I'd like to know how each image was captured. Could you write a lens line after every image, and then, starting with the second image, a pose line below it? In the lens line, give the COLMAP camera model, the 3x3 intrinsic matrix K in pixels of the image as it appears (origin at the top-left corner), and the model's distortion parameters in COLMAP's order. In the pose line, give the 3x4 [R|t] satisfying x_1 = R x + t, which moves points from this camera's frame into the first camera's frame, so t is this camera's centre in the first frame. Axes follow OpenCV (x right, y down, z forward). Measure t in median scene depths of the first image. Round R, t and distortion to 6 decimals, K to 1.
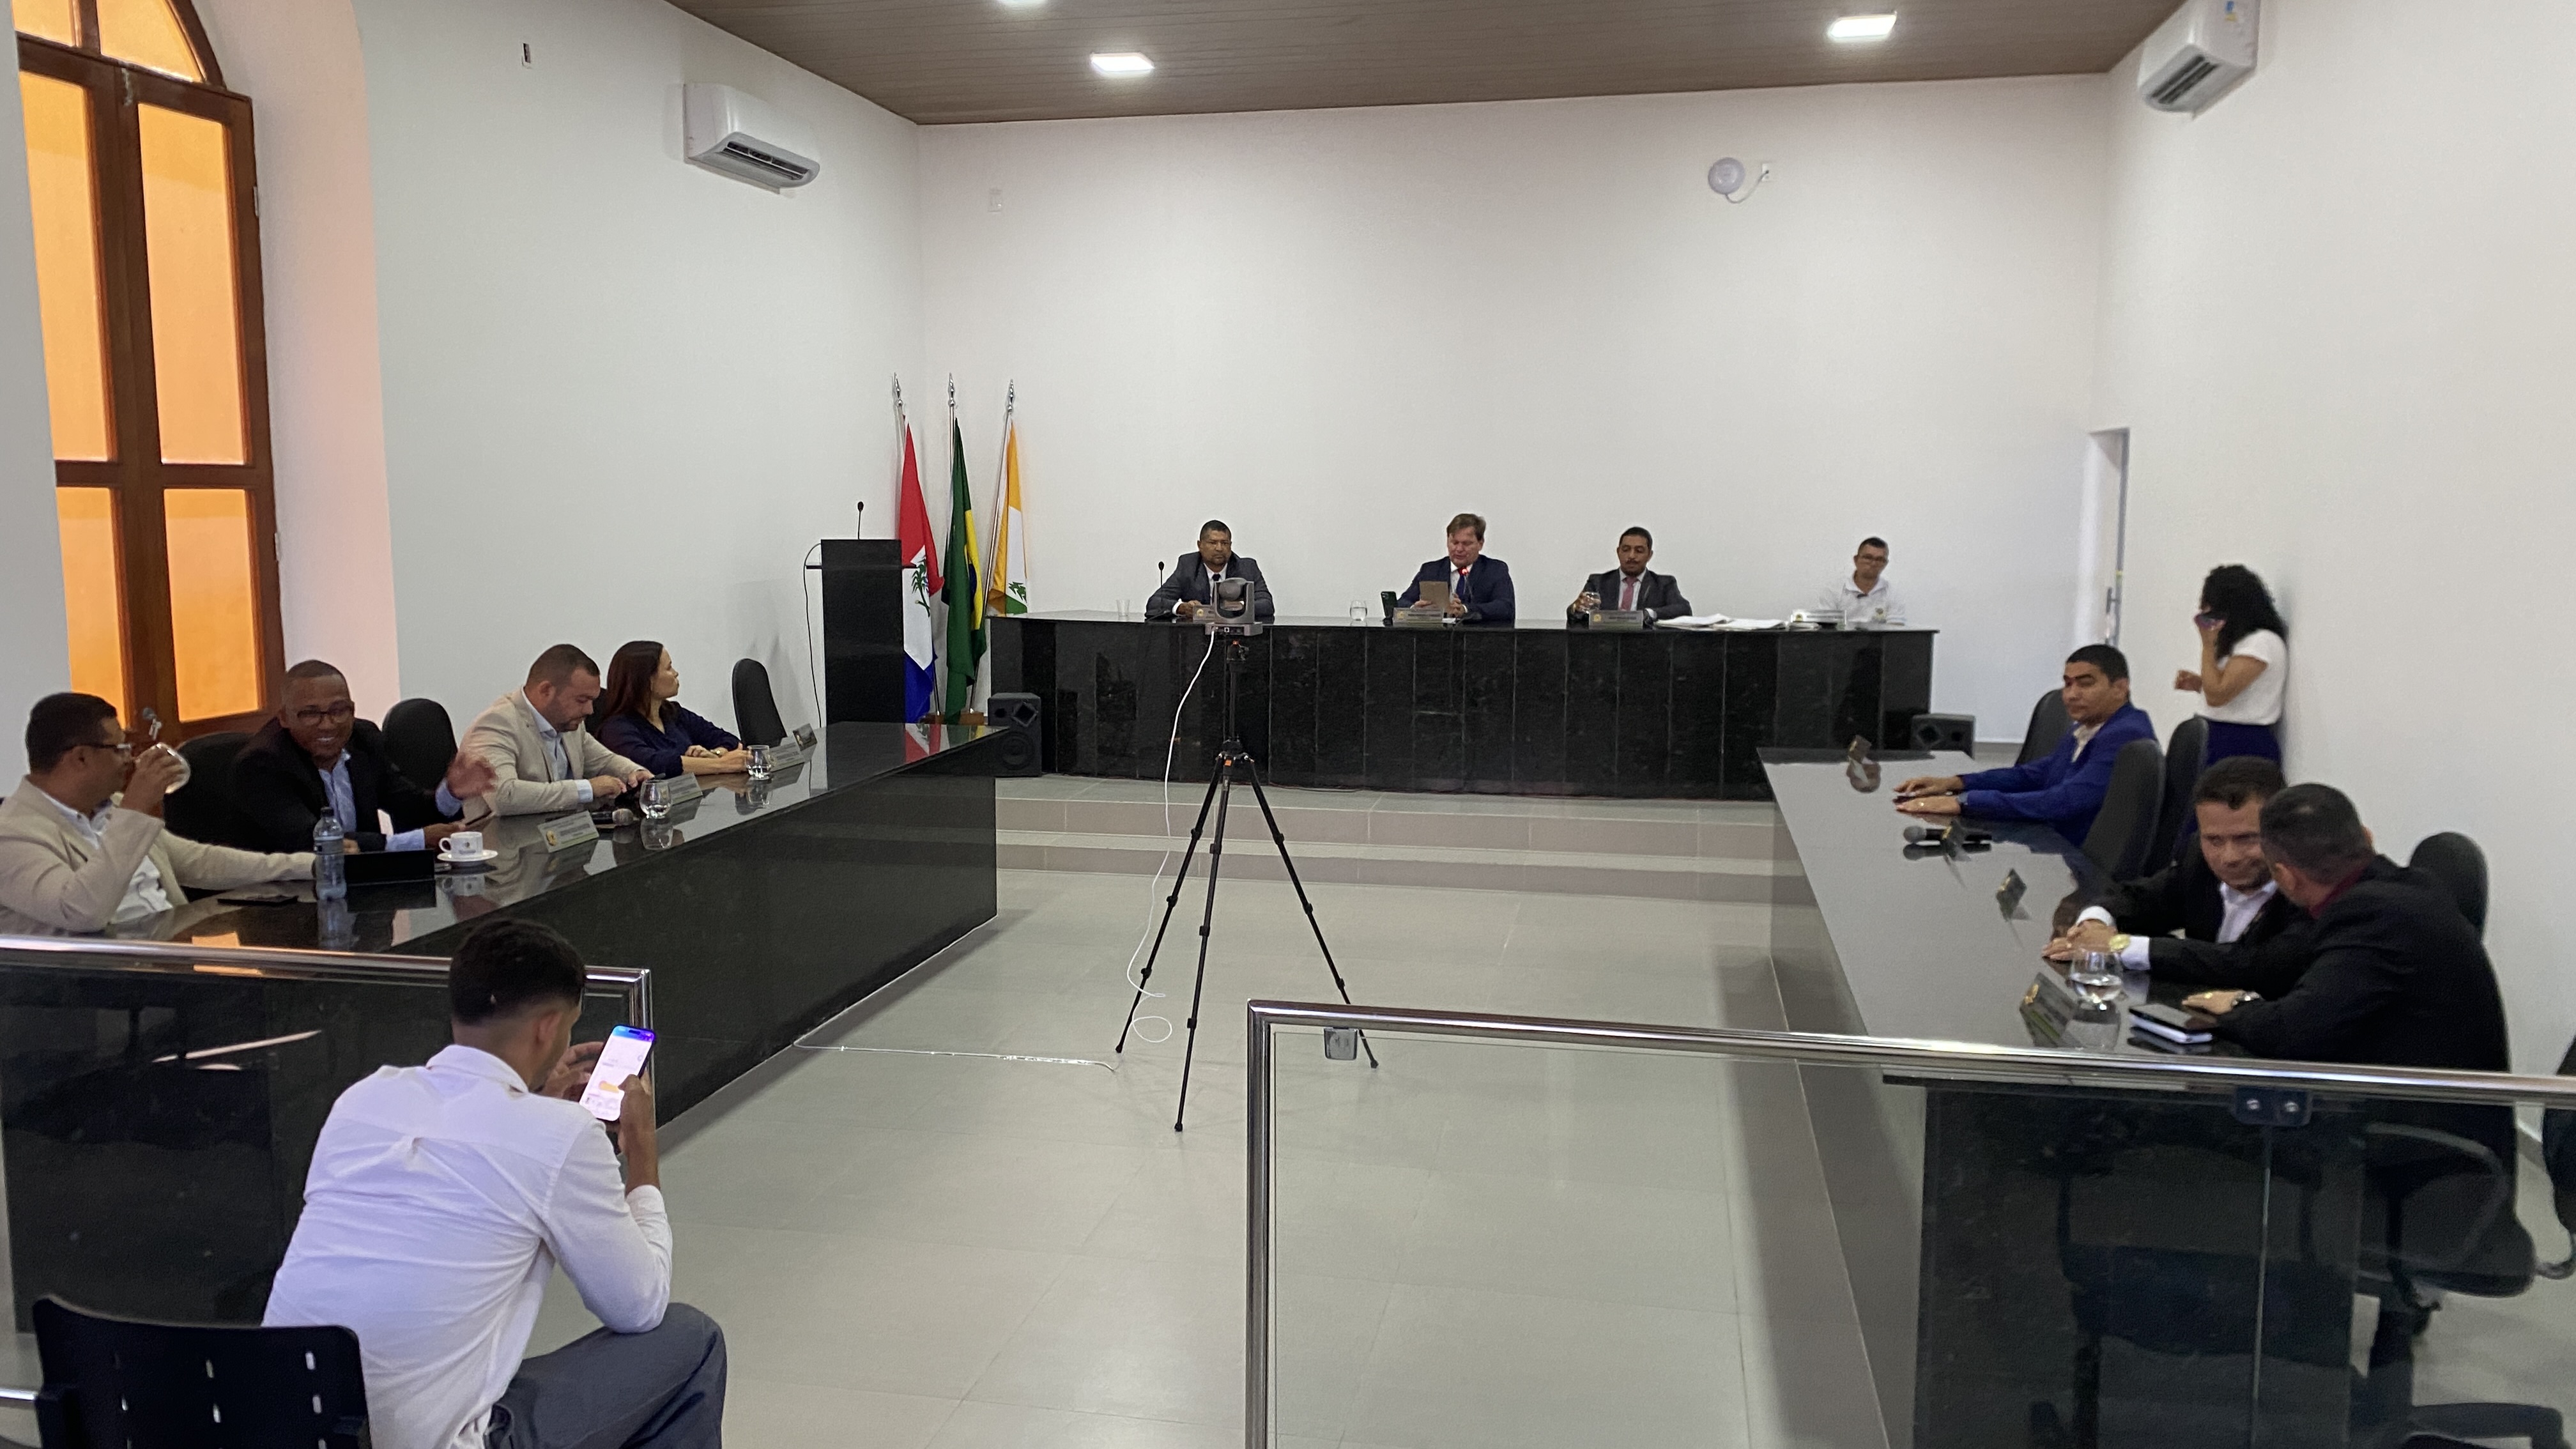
lens RADIAL K [[1987.4, 0, 1258.6], [0, 1987.4, 758.8], [0, 0, 1]] dist [0.016383, -0.031739]
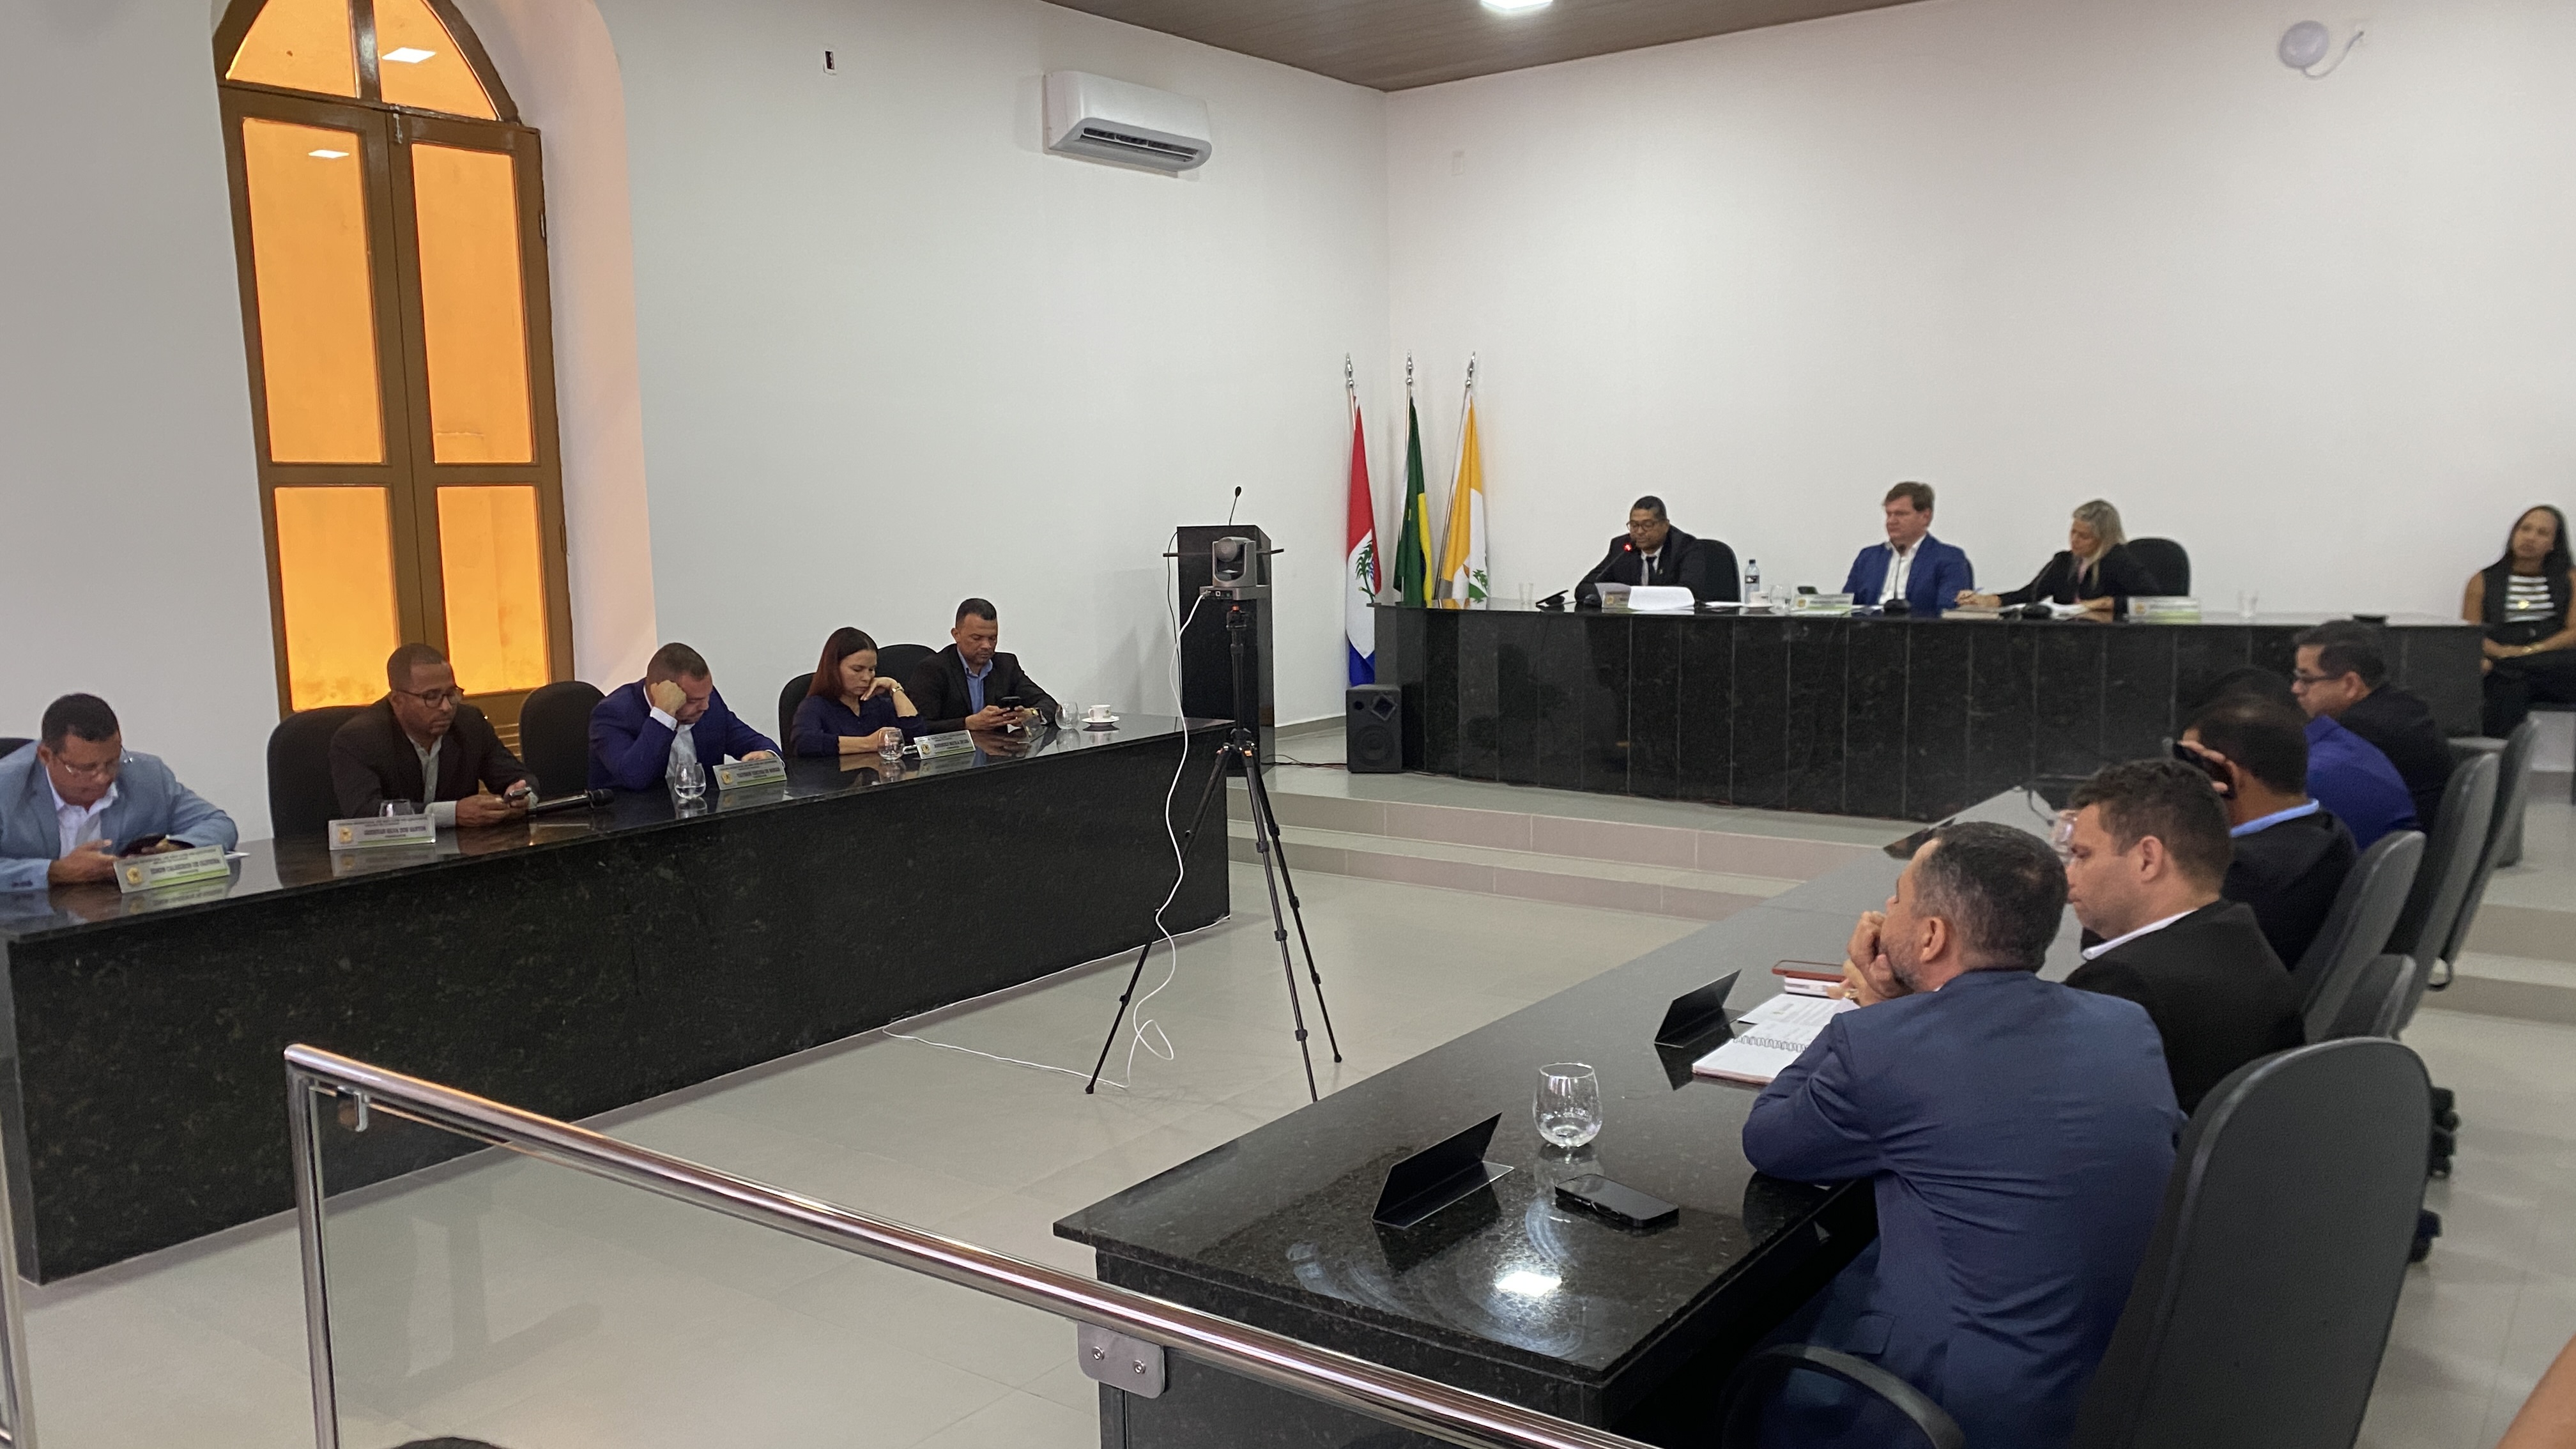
lens RADIAL K [[1987.4, 0, 1224.1], [0, 1987.4, 751.8], [0, 0, 1]] dist [0.016383, -0.031739]
pose [[0.900577, 0.033451, -0.433408, 0.237577], [-0.032853, 0.999421, 0.008871, -0.008336], [0.433454, 0.006250, 0.901154, 0.130976]]
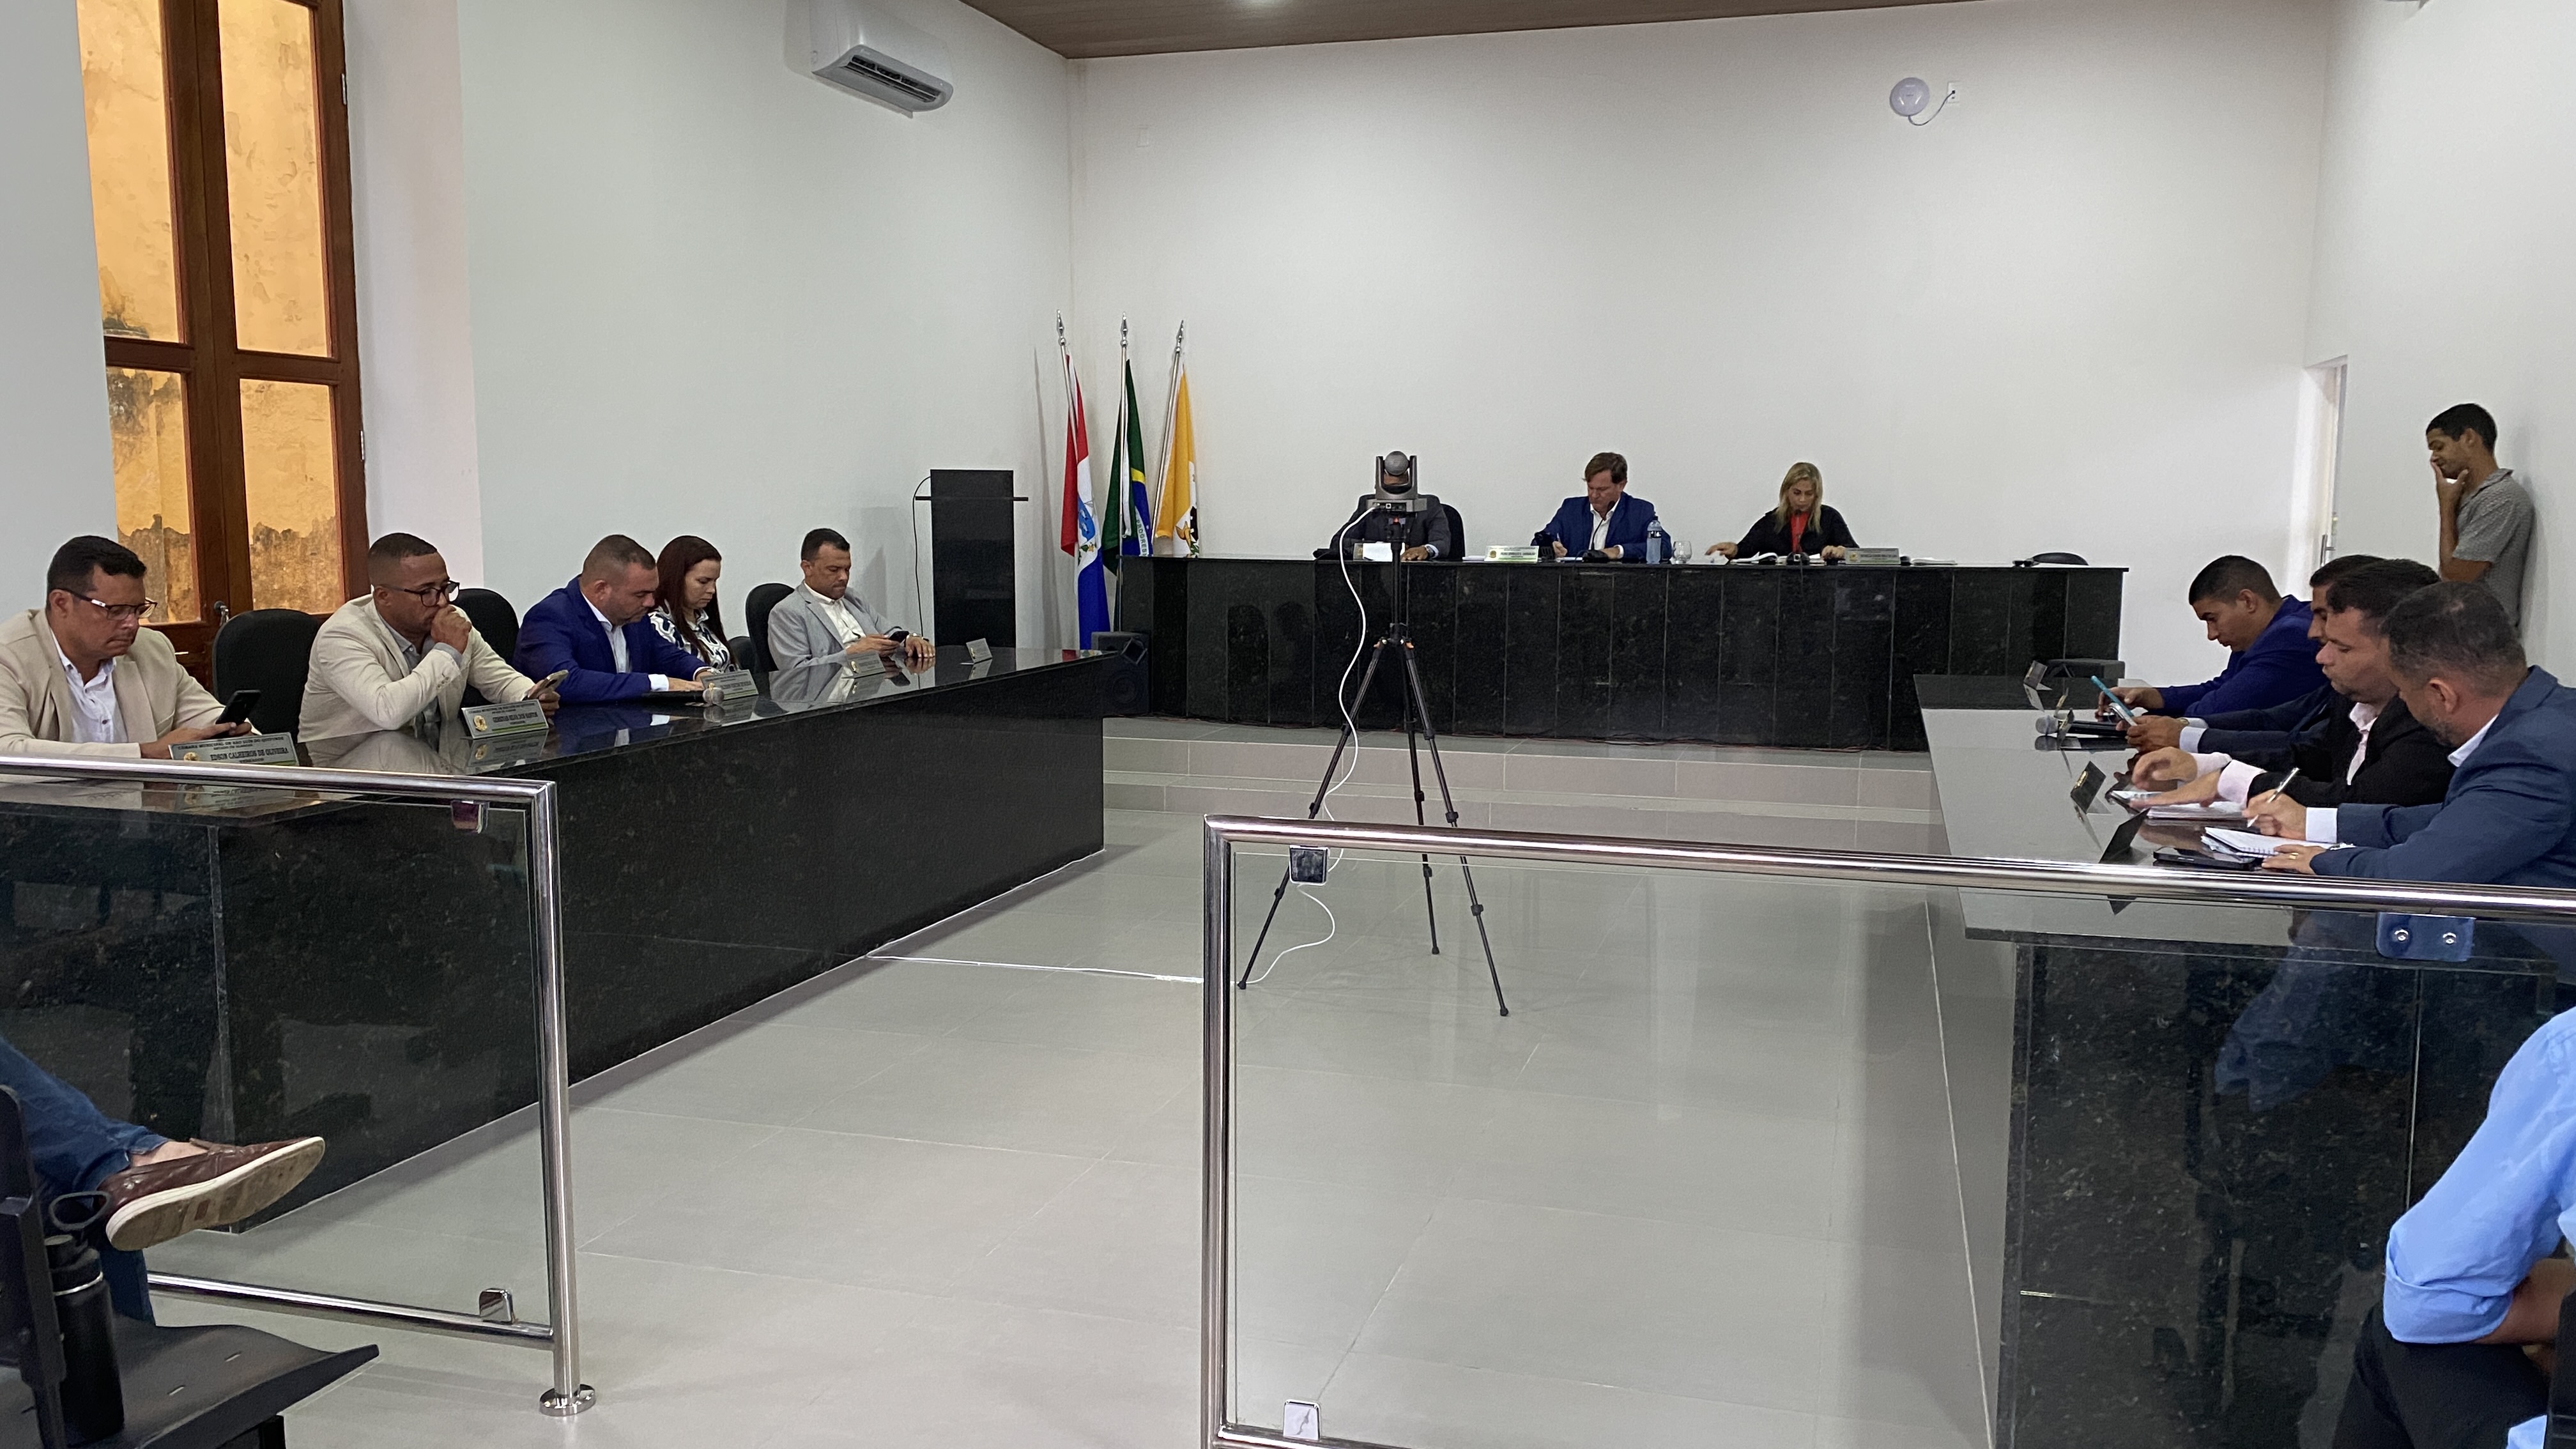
lens RADIAL K [[1987.4, 0, 1309.5], [0, 1987.4, 766.8], [0, 0, 1]] dist [0.016383, -0.031739]
pose [[0.996968, 0.015220, -0.076314, 0.034284], [-0.015273, 0.999883, -0.000109, 0.032831], [0.076304, 0.001274, 0.997084, 0.049216]]
